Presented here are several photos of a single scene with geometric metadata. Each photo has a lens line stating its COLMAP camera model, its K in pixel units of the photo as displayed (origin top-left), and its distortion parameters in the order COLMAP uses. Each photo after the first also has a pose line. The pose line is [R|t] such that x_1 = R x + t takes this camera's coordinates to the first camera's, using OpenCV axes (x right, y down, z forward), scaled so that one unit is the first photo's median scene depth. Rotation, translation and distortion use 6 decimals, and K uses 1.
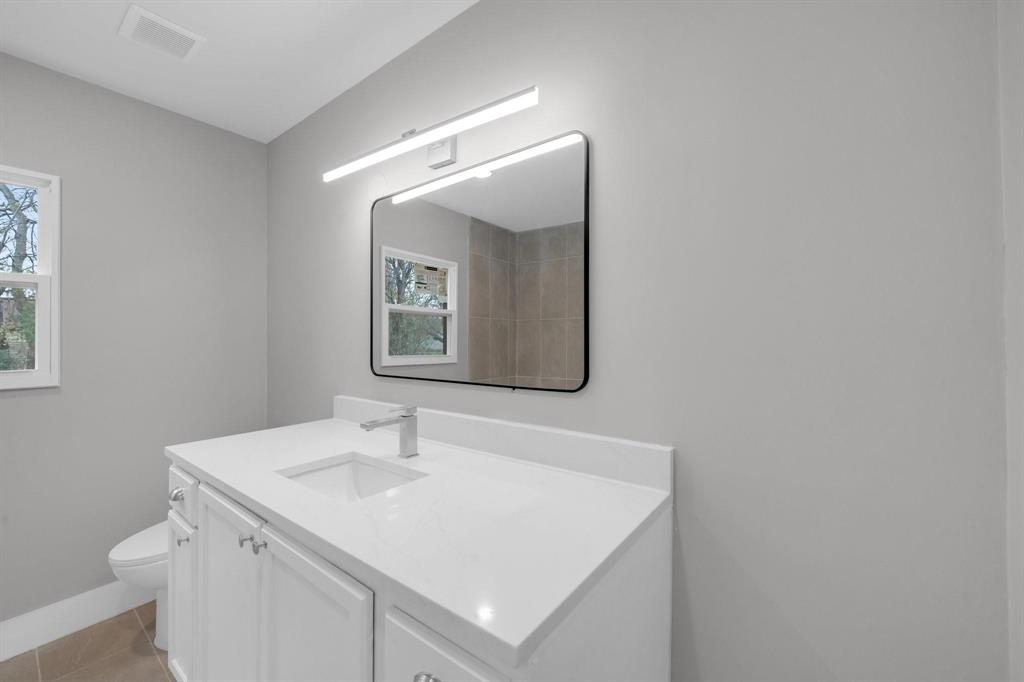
lens RADIAL K [[416.6, 0, 508.7], [0, 416.6, 337.7], [0, 0, 1]] dist [0.003315, 0.000339]
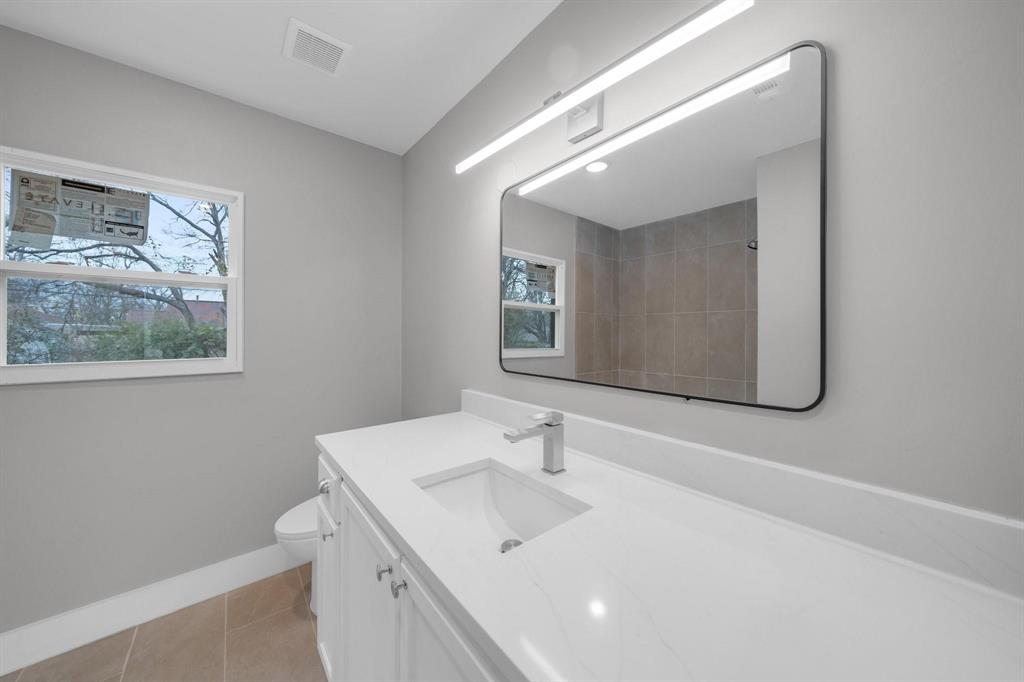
lens RADIAL K [[356.1, 0, 504.1], [0, 356.1, 332.0], [0, 0, 1]] dist [0.000955, -0.000351]
pose [[0.971939, 0.005391, -0.235172, -0.129864], [-0.005186, 0.999985, 0.001491, -0.001795], [0.235177, -0.000230, 0.971953, 0.204590]]
